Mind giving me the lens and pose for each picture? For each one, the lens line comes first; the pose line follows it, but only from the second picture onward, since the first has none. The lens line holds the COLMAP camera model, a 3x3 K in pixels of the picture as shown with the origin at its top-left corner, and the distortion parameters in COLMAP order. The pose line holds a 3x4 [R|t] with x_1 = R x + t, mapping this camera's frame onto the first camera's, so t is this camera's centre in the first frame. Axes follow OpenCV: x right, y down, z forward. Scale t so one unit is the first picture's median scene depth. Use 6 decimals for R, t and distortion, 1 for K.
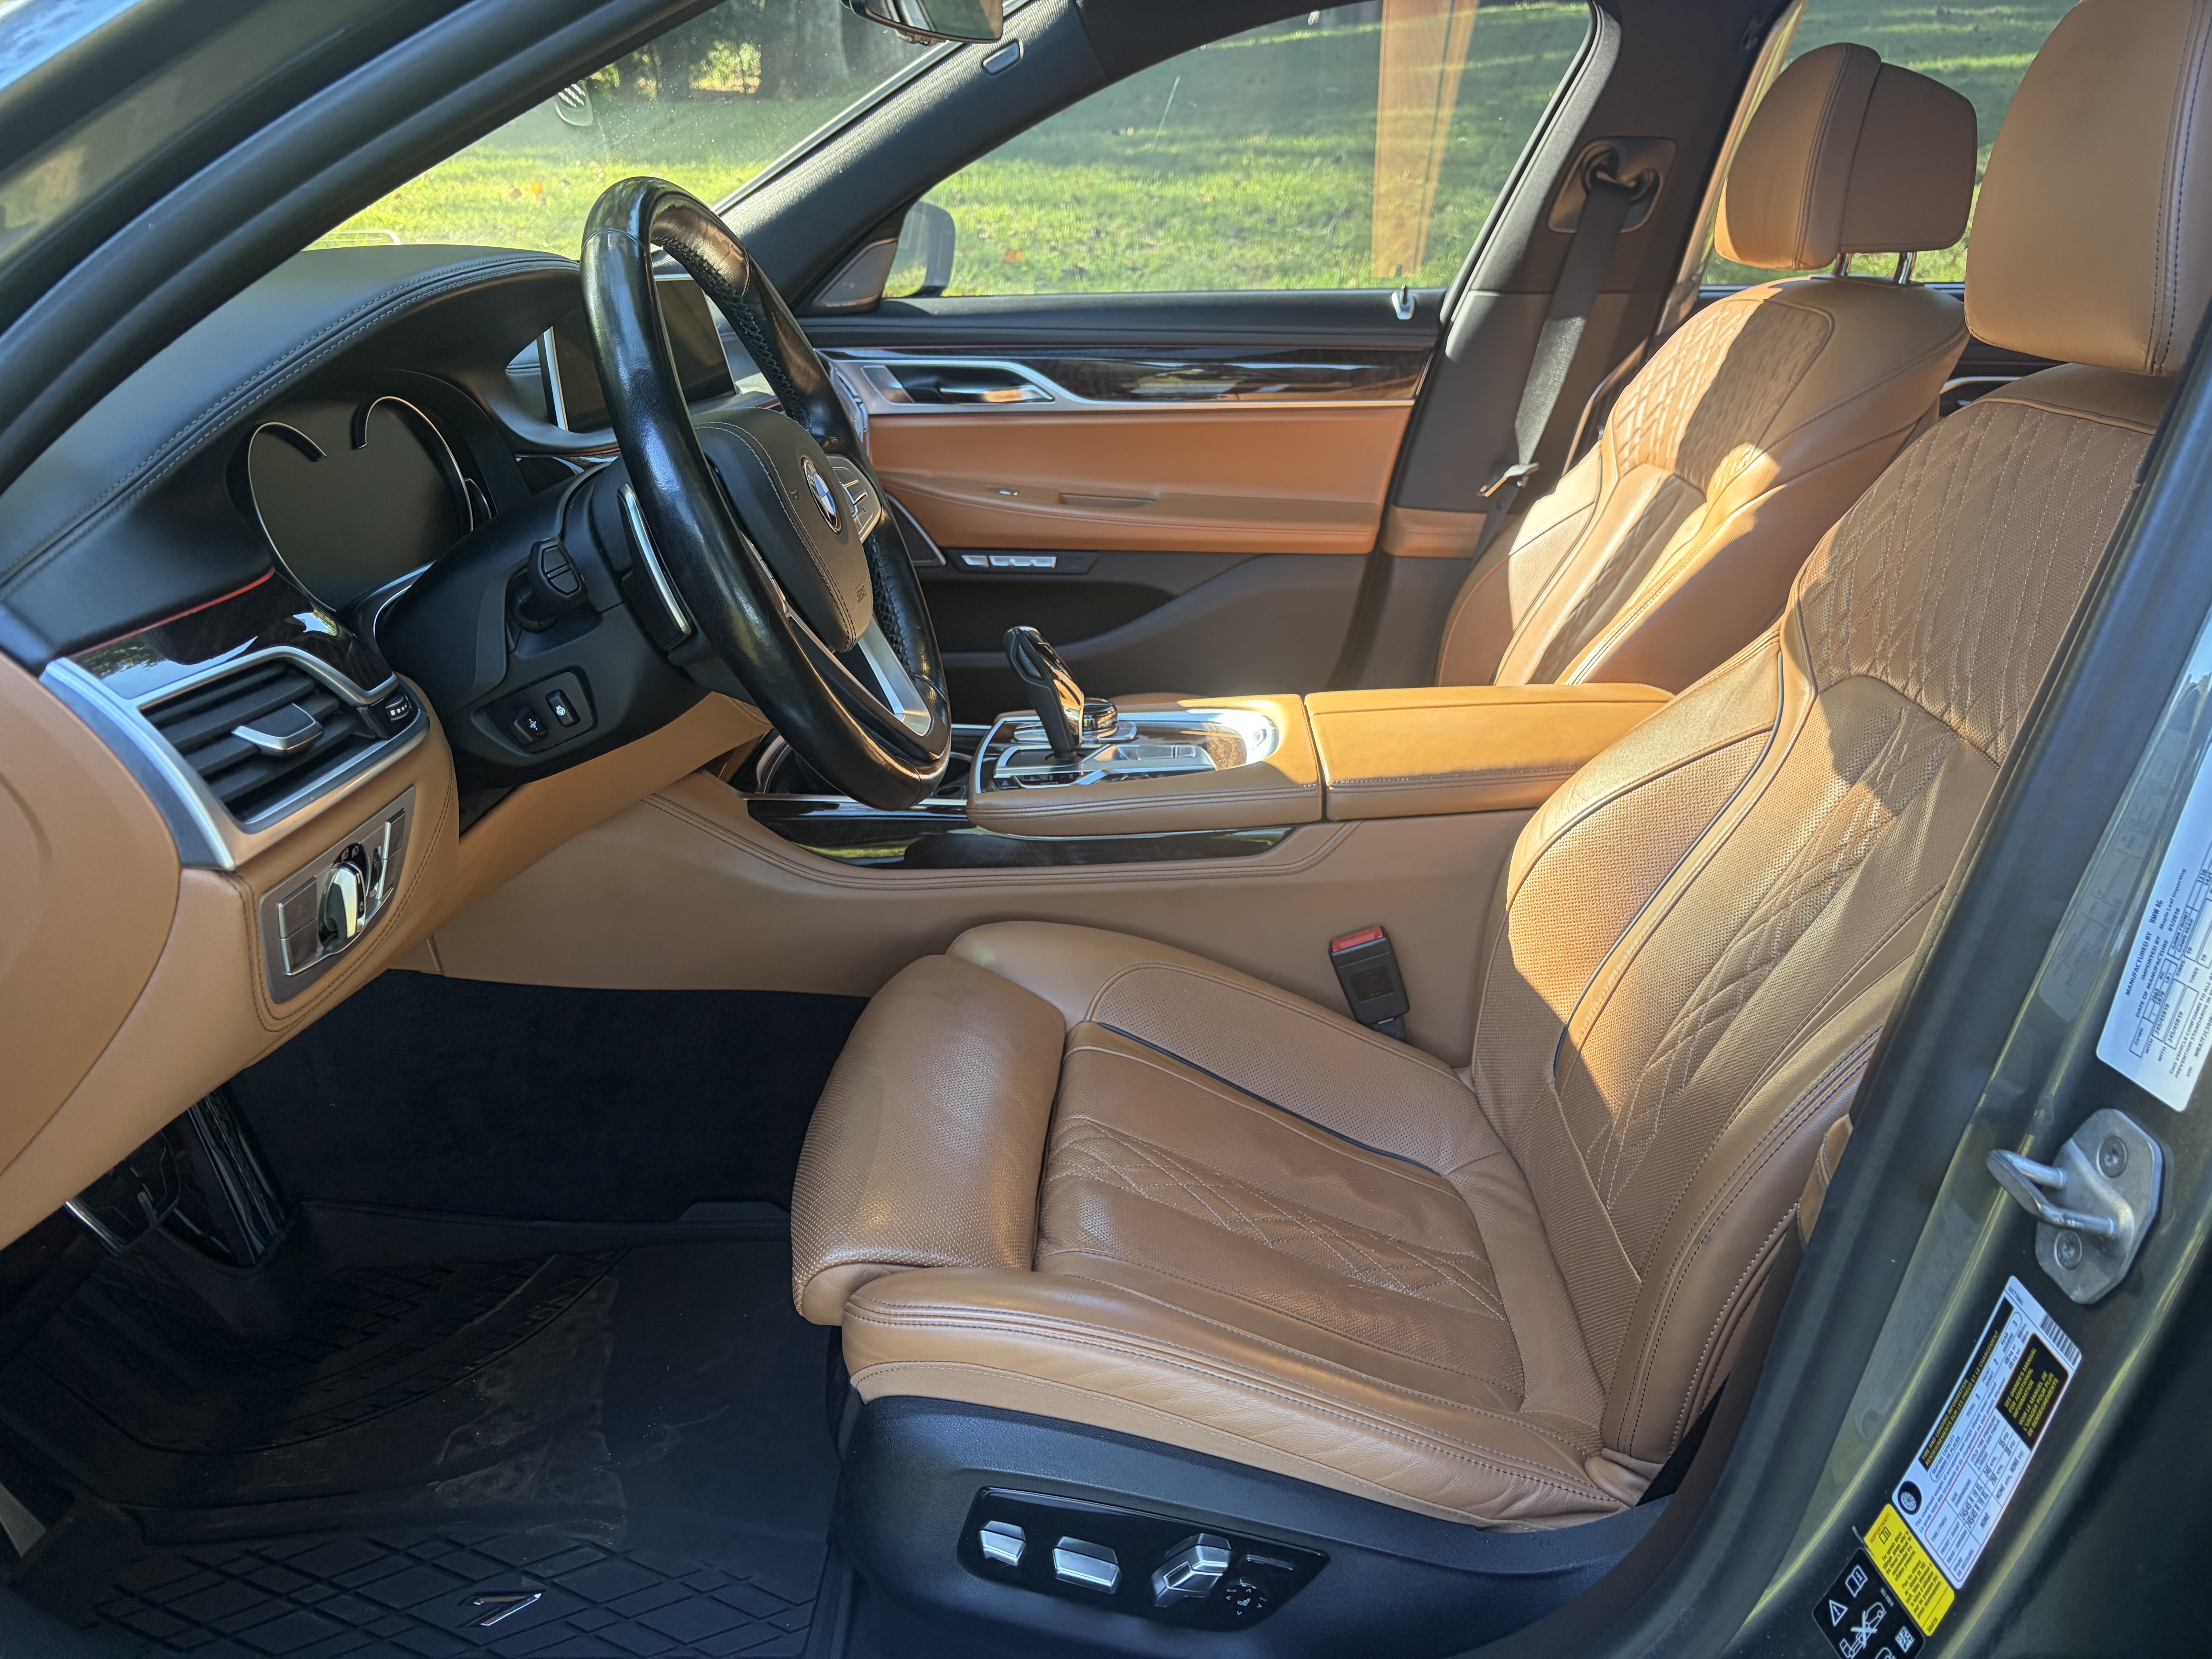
lens RADIAL K [[1667.0, 0, 1118.9], [0, 1667.0, 855.2], [0, 0, 1]] dist [0.045945, -0.067238]
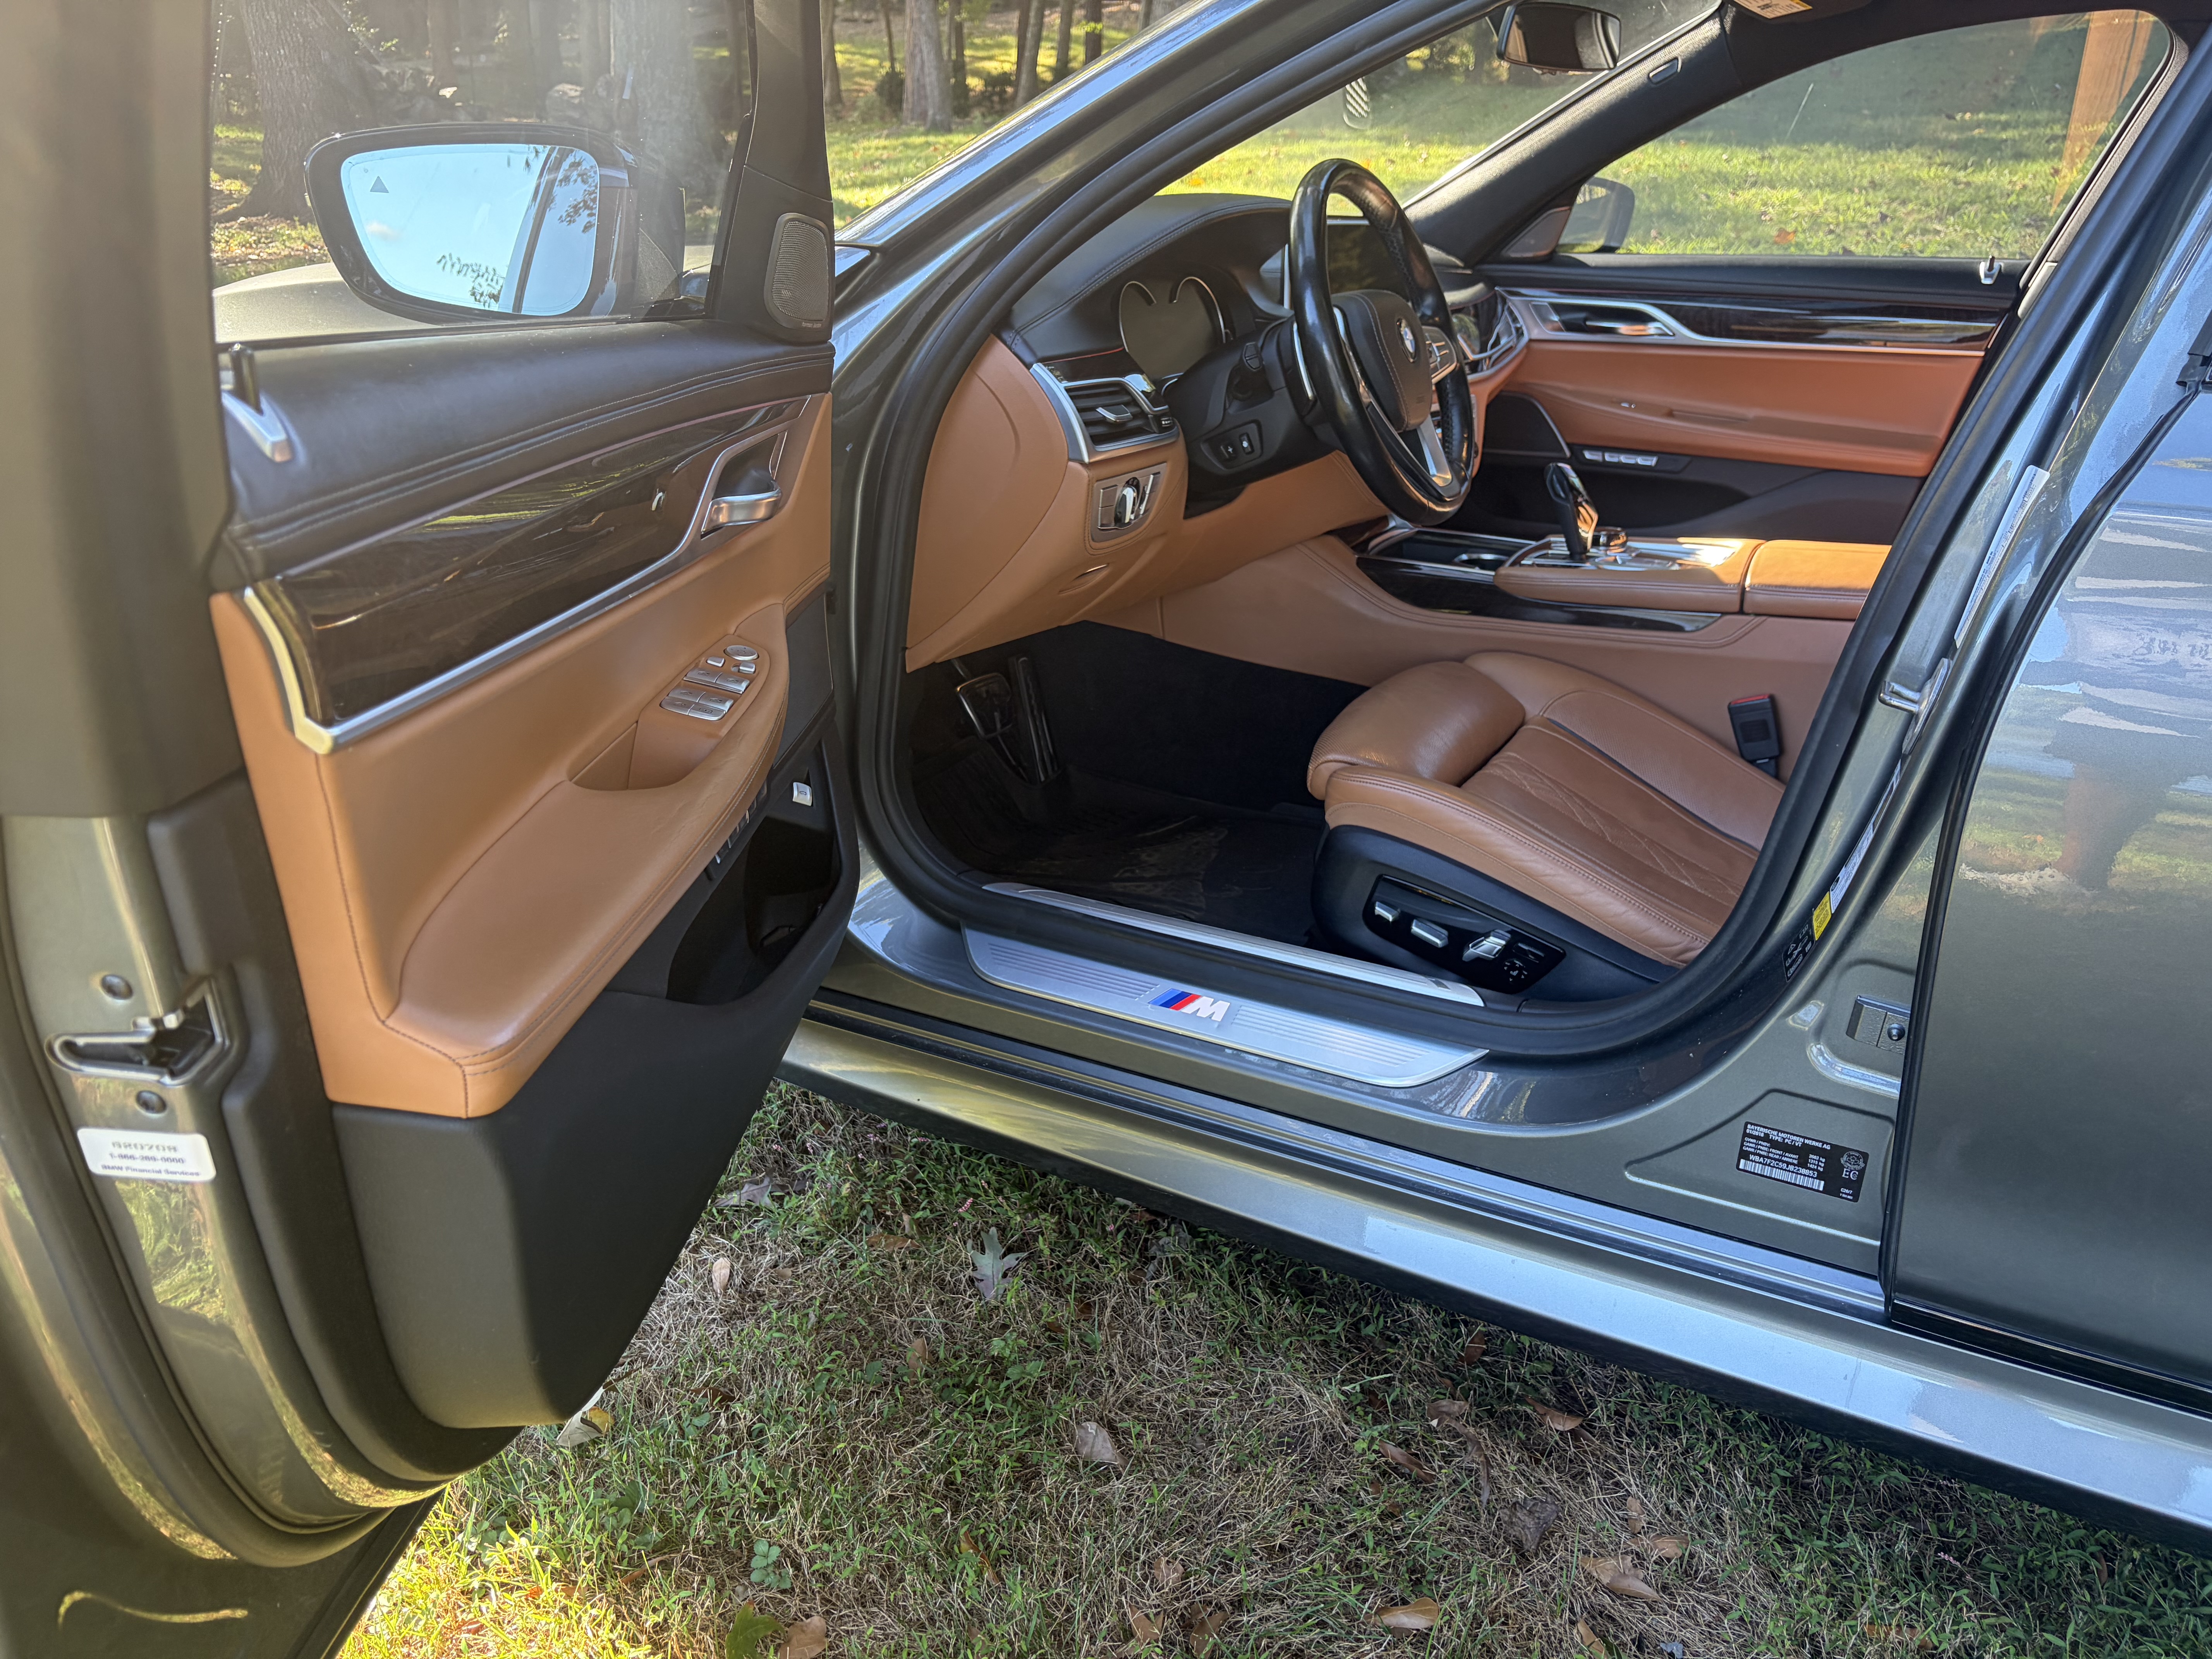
lens RADIAL K [[1691.4, 0, 1139.3], [0, 1691.4, 826.0], [0, 0, 1]] dist [0.009135, 0.005459]
pose [[0.902745, 0.171893, -0.394341, 0.269728], [-0.175238, 0.984133, 0.027821, 0.215522], [0.392866, 0.043988, 0.918543, -0.543664]]
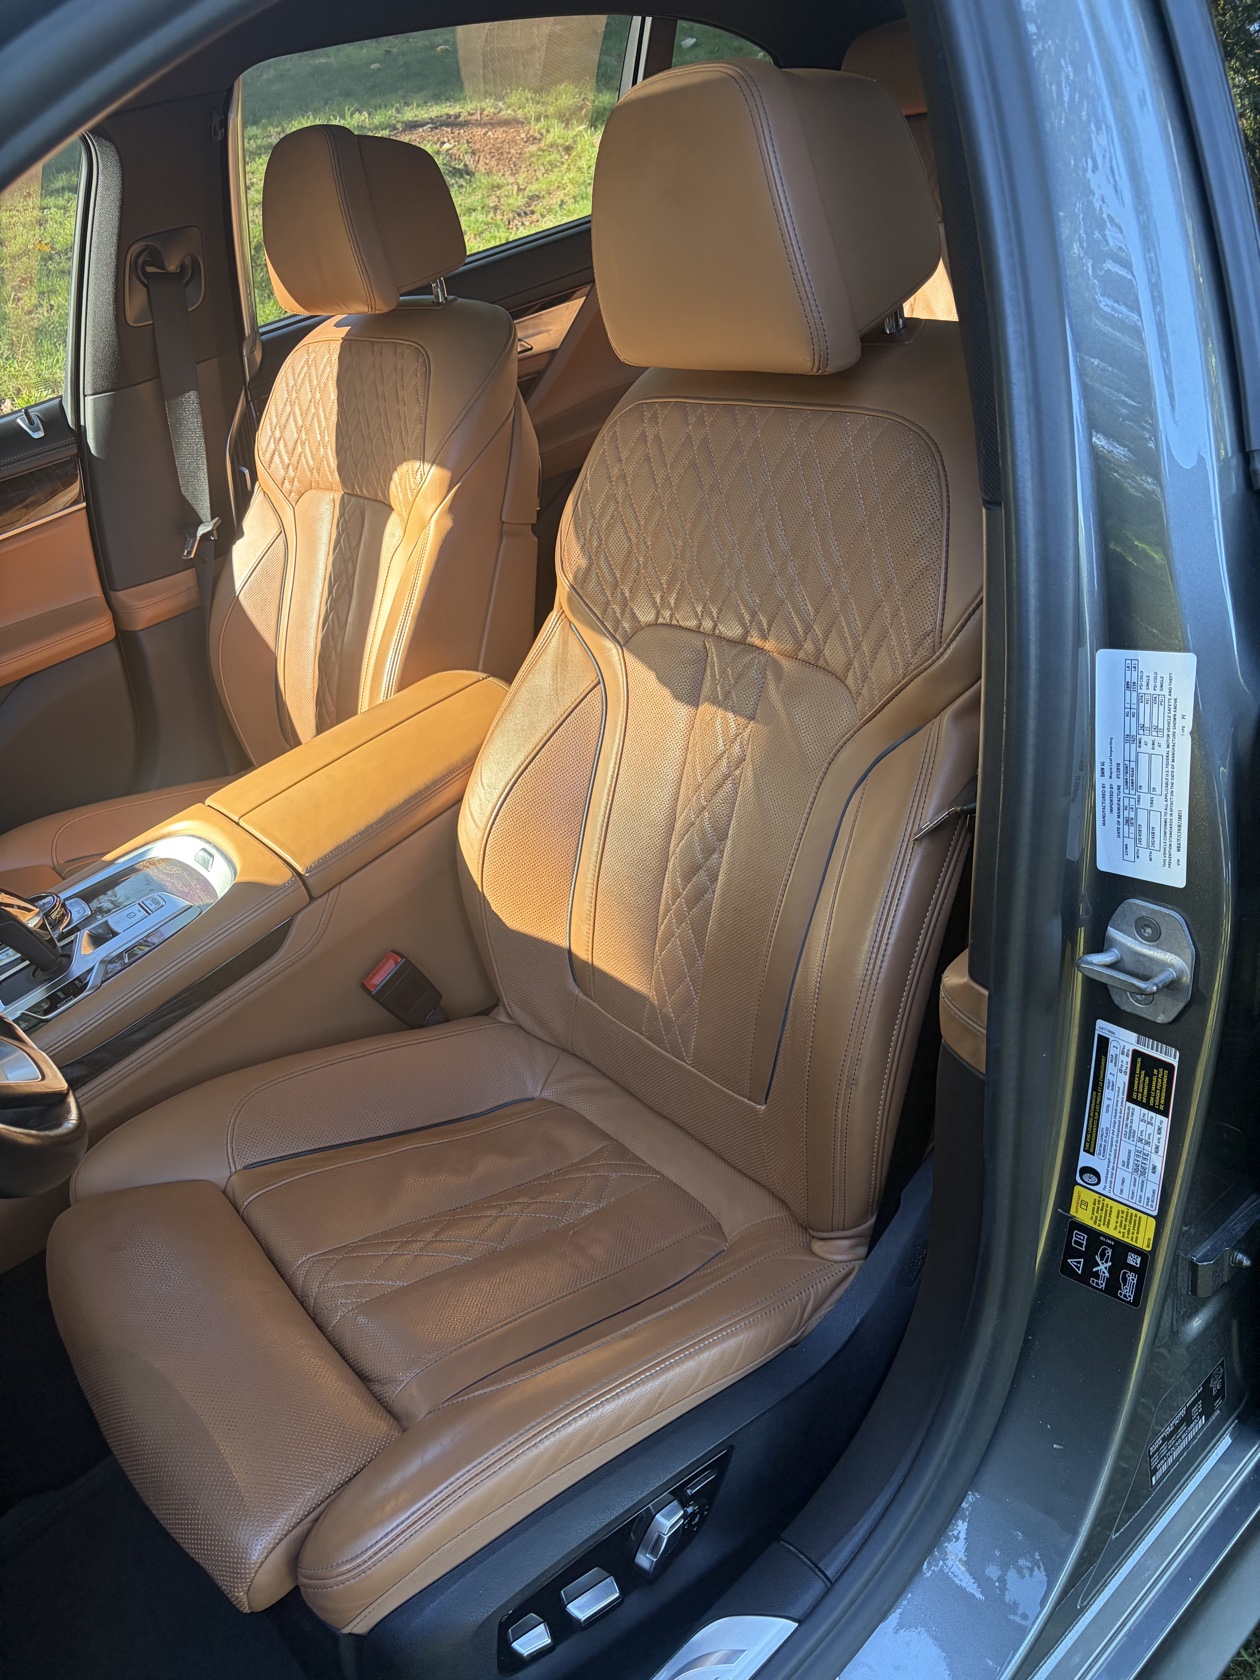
lens RADIAL K [[1266.0, 0, 630.0], [0, 1266.0, 840.0], [0, 0, 1]] dist [0.045945, -0.067238]
pose [[0.735662, -0.485599, 0.472223, -0.115178], [0.435143, 0.873089, 0.219923, -0.161262], [-0.519087, 0.043696, 0.853604, 0.128822]]
